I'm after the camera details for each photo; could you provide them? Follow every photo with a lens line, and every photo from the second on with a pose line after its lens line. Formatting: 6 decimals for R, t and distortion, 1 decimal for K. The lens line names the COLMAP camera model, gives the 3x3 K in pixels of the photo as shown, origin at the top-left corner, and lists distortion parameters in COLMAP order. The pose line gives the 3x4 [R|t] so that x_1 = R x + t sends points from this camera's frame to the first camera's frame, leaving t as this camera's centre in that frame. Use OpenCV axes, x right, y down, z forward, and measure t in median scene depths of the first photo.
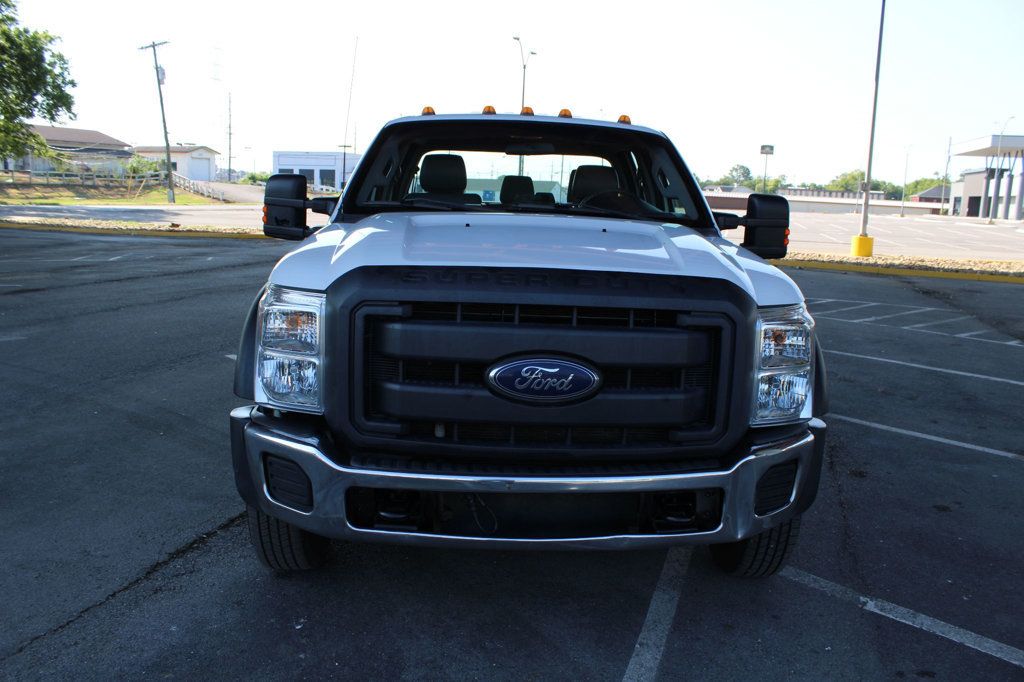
lens RADIAL K [[865.8, 0, 512.0], [0, 865.8, 341.0], [0, 0, 1]] dist [-0.187655, 0.183424]
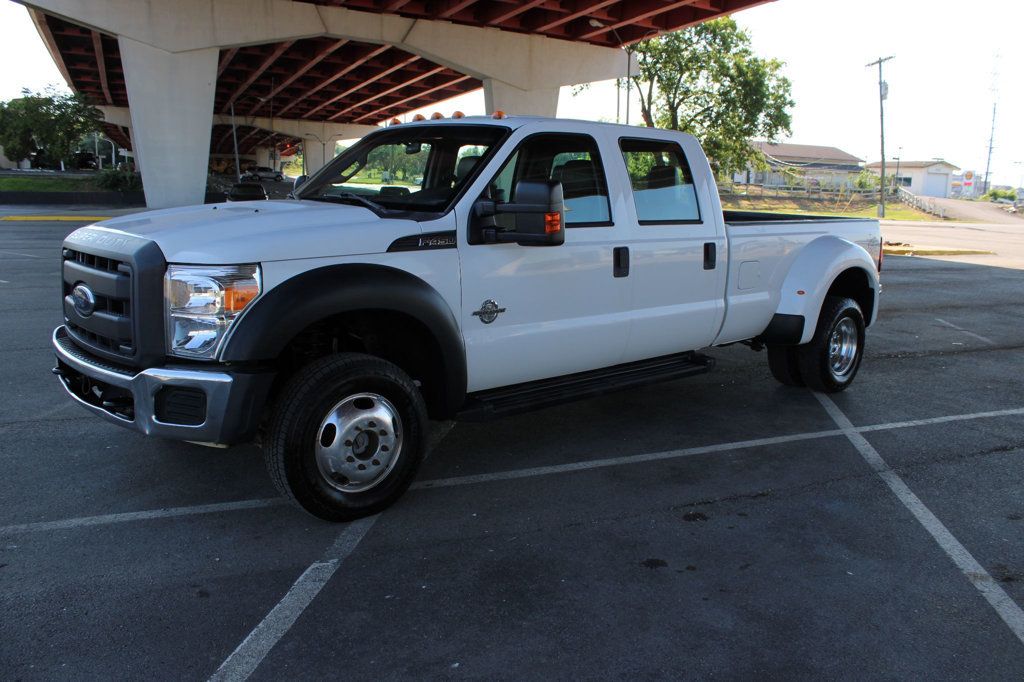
lens RADIAL K [[865.8, 0, 512.0], [0, 865.8, 341.0], [0, 0, 1]] dist [-0.187655, 0.183424]
pose [[0.645819, 0.115354, -0.754726, 0.080678], [-0.129850, 0.990714, 0.040311, -0.002039], [0.752367, 0.071967, 0.654801, 0.027287]]
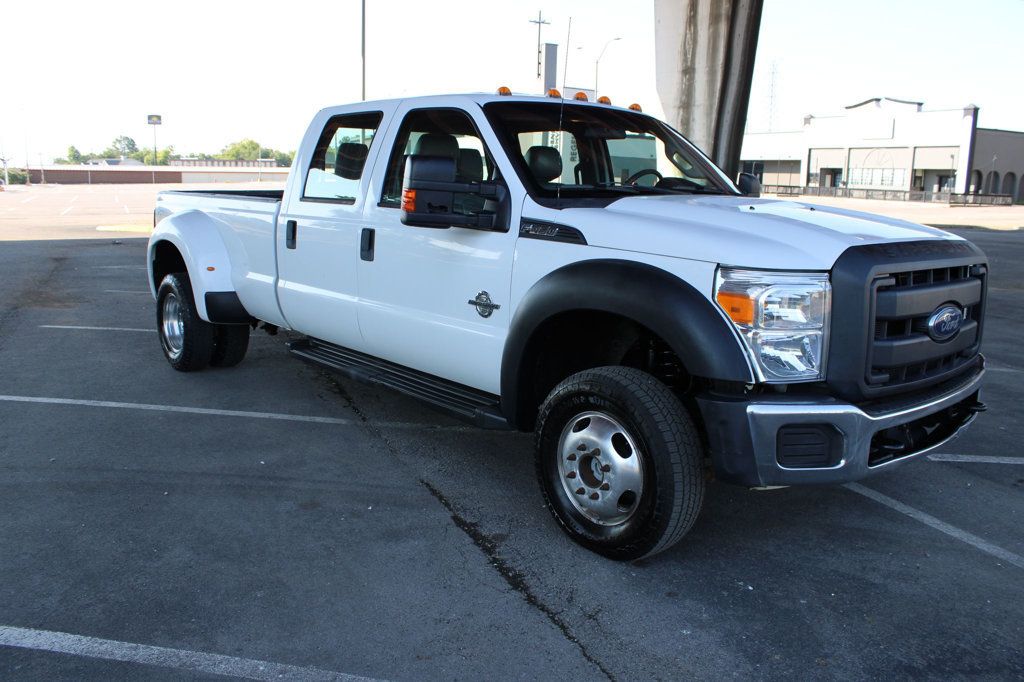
lens RADIAL K [[865.8, 0, 512.0], [0, 865.8, 341.0], [0, 0, 1]] dist [-0.187655, 0.183424]
pose [[0.764682, -0.133682, 0.630390, -0.061078], [0.111421, 0.990940, 0.074984, -0.004722], [-0.634702, 0.012899, 0.772649, 0.019517]]
